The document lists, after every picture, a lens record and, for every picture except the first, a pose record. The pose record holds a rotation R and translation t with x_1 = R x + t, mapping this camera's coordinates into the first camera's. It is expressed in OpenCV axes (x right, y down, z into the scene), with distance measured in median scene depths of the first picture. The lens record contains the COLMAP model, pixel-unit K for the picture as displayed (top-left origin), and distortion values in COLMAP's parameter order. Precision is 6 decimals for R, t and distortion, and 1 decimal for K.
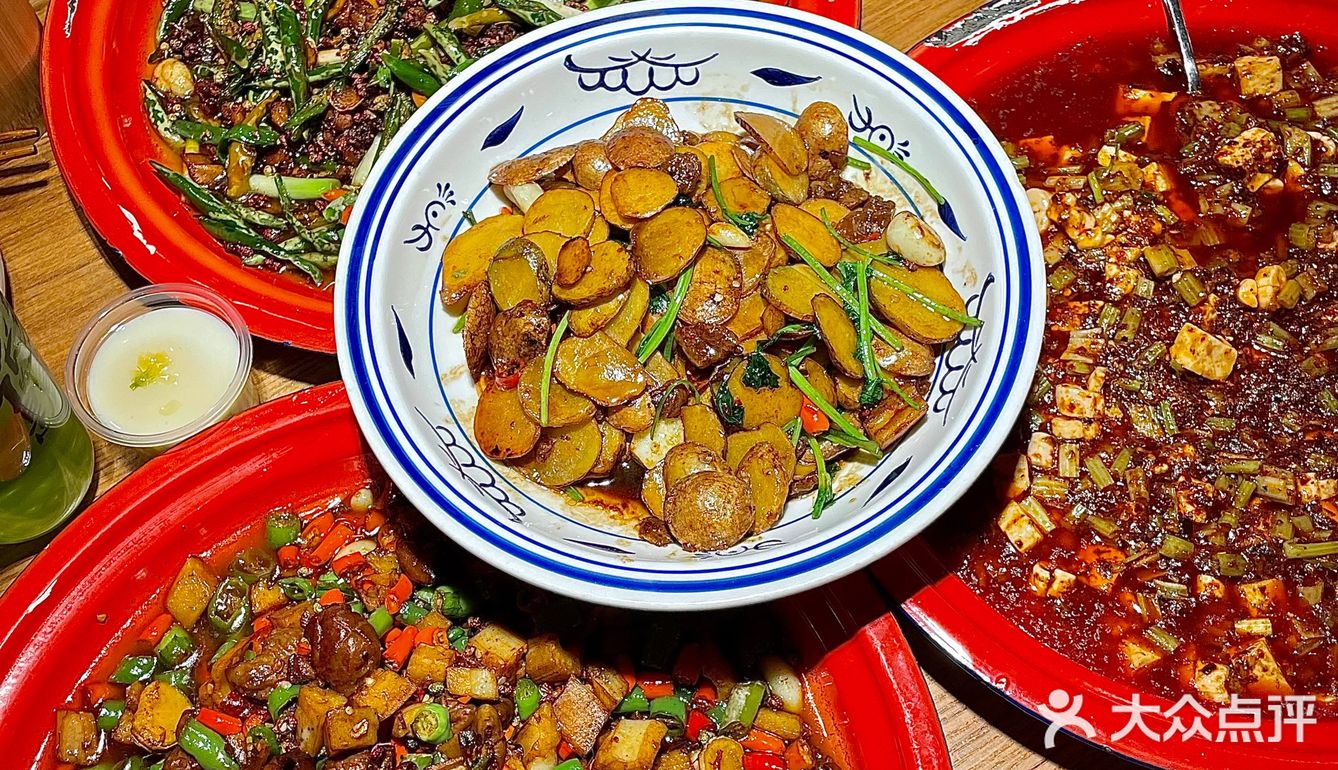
lens RADIAL K [[1585.3, 0, 669.0], [0, 1585.3, 385.0], [0, 0, 1]] dist [0.002520, 0.017992]
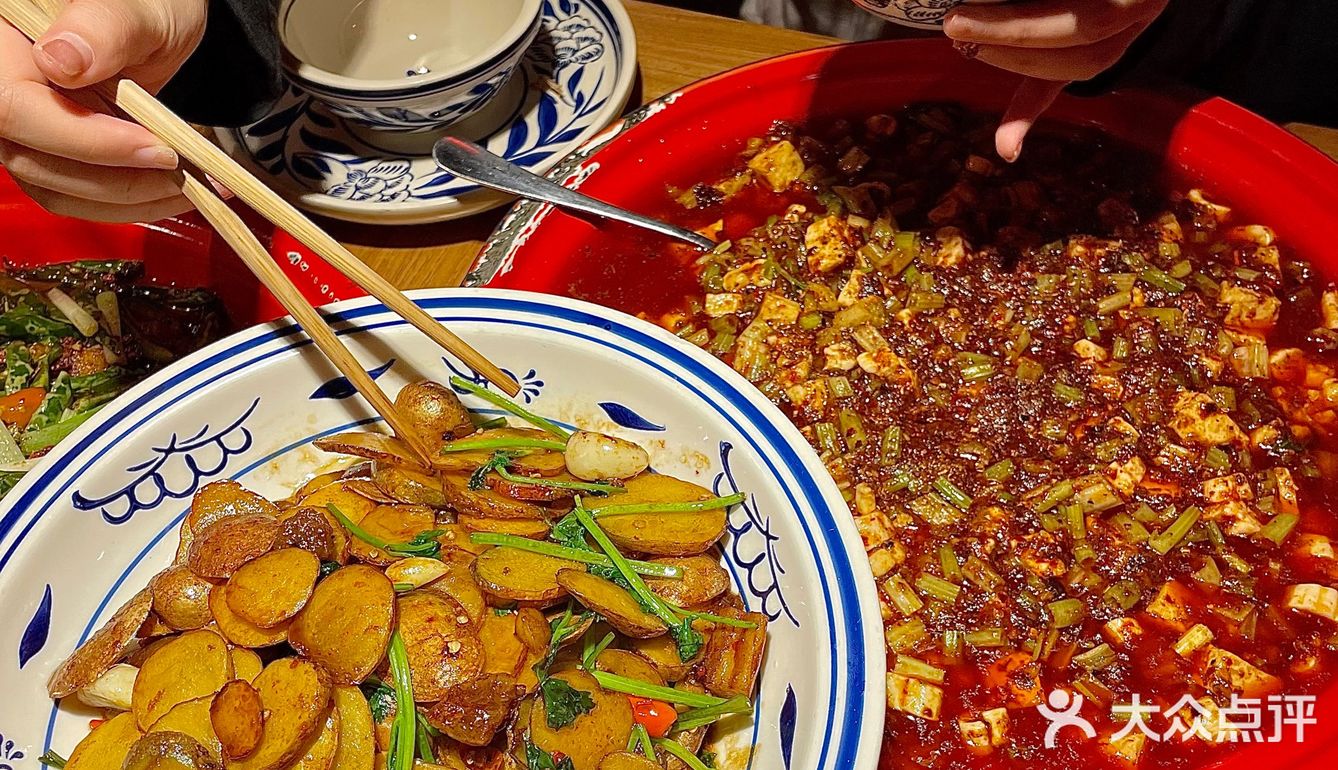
lens RADIAL K [[1344.0, 0, 669.0], [0, 1344.0, 385.0], [0, 0, 1]] dist [0.098462, -0.238016]
pose [[0.793965, -0.462545, 0.394553, -0.074774], [0.543749, 0.830549, -0.120519, -0.025340], [-0.271951, 0.310226, 0.910935, 0.359385]]
